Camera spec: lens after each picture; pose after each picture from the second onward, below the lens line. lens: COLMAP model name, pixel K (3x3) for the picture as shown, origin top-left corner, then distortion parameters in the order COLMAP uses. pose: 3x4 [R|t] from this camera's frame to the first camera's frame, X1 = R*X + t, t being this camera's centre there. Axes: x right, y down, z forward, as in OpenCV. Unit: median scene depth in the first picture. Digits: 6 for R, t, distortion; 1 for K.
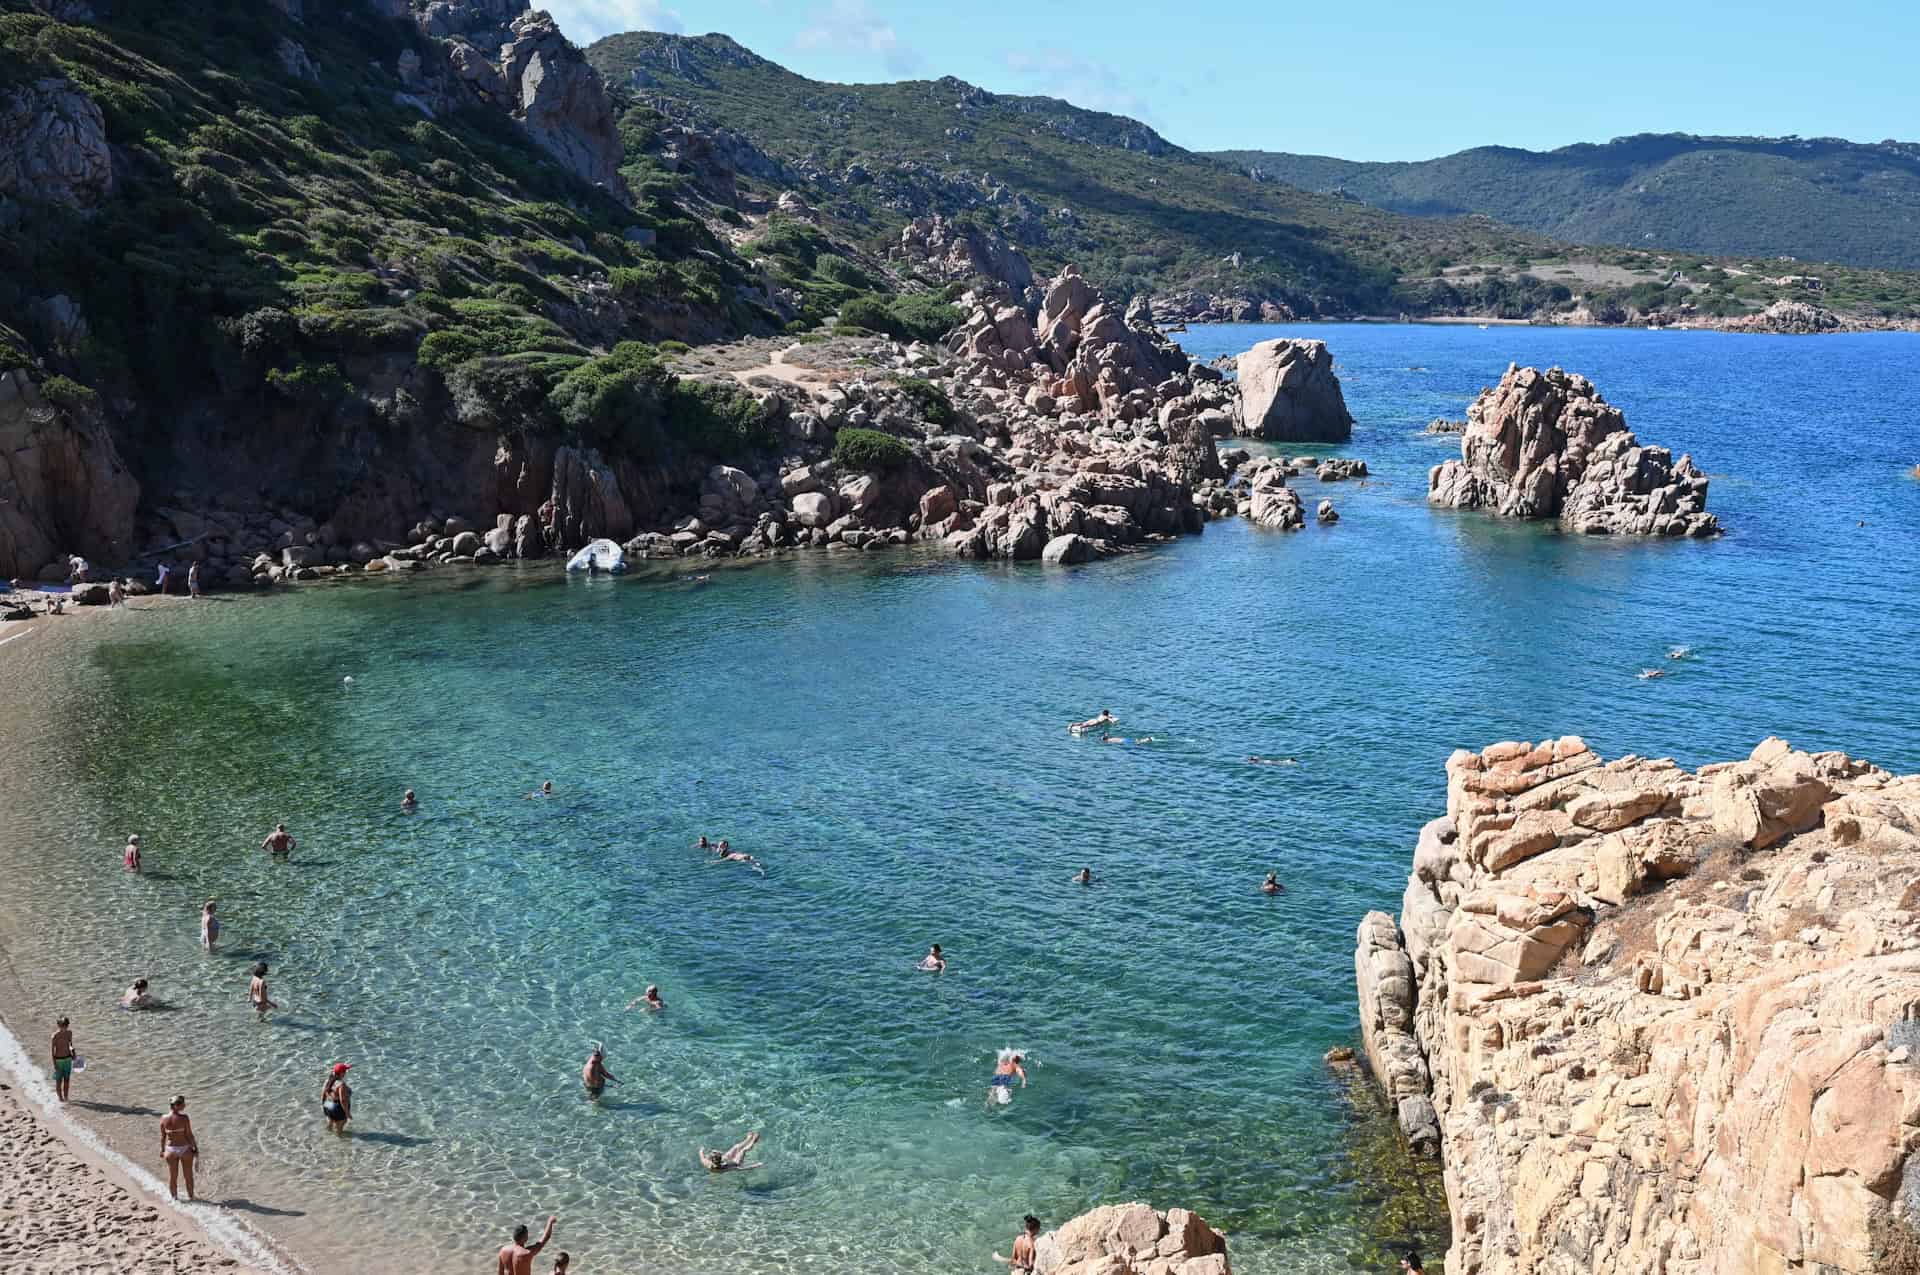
lens RADIAL K [[2010.2, 0, 947.8], [0, 2010.2, 639.6], [0, 0, 1]] dist [0.009897, -0.004510]
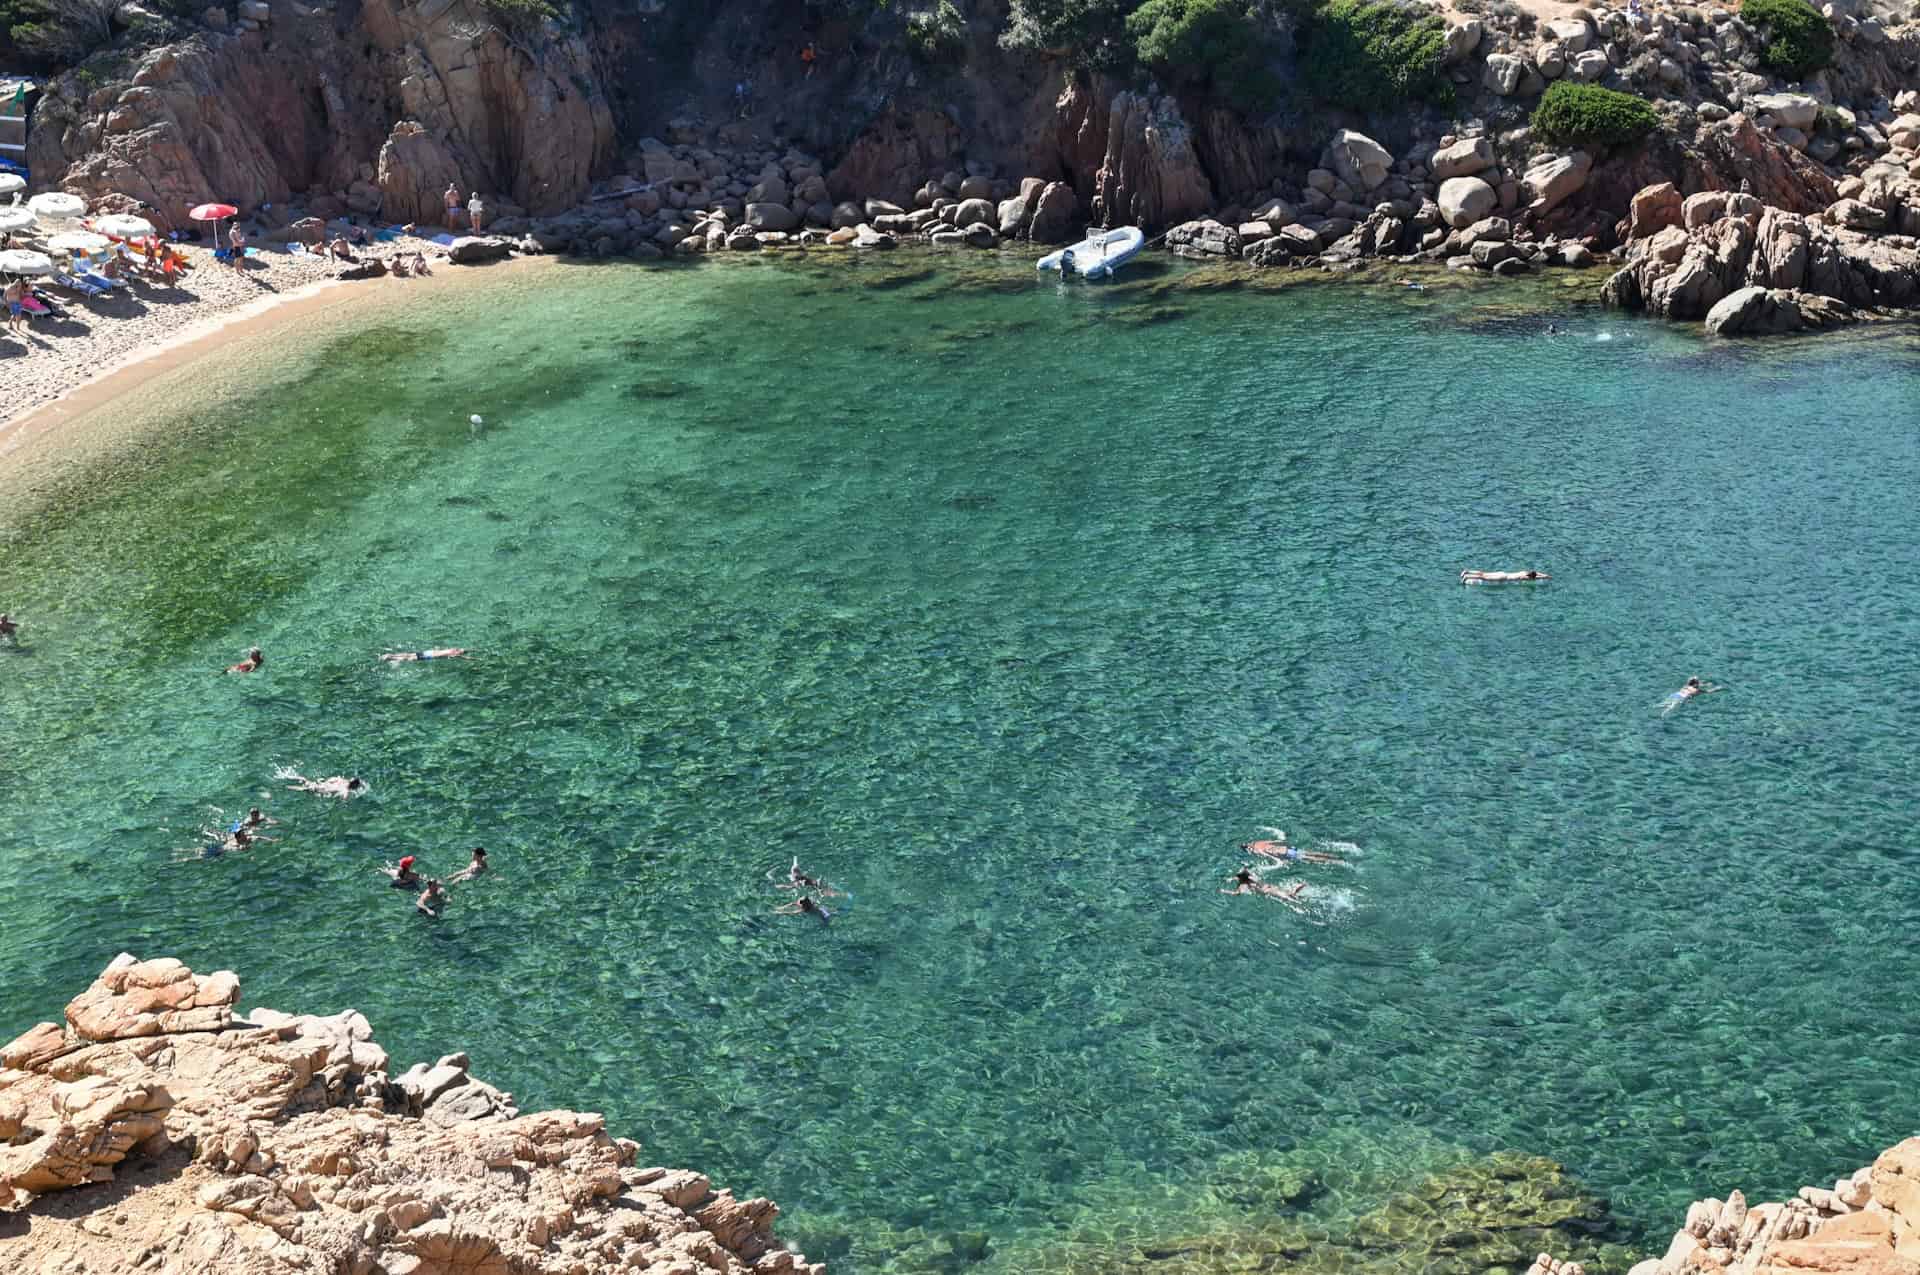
lens RADIAL K [[2626.9, 0, 970.0], [0, 2626.9, 642.0], [0, 0, 1]] dist [0.009635, -0.011191]
pose [[0.838896, 0.181544, -0.513124, 0.296950], [-0.092228, 0.976515, 0.194711, -0.080032], [0.536422, -0.116017, 0.835938, 0.124310]]
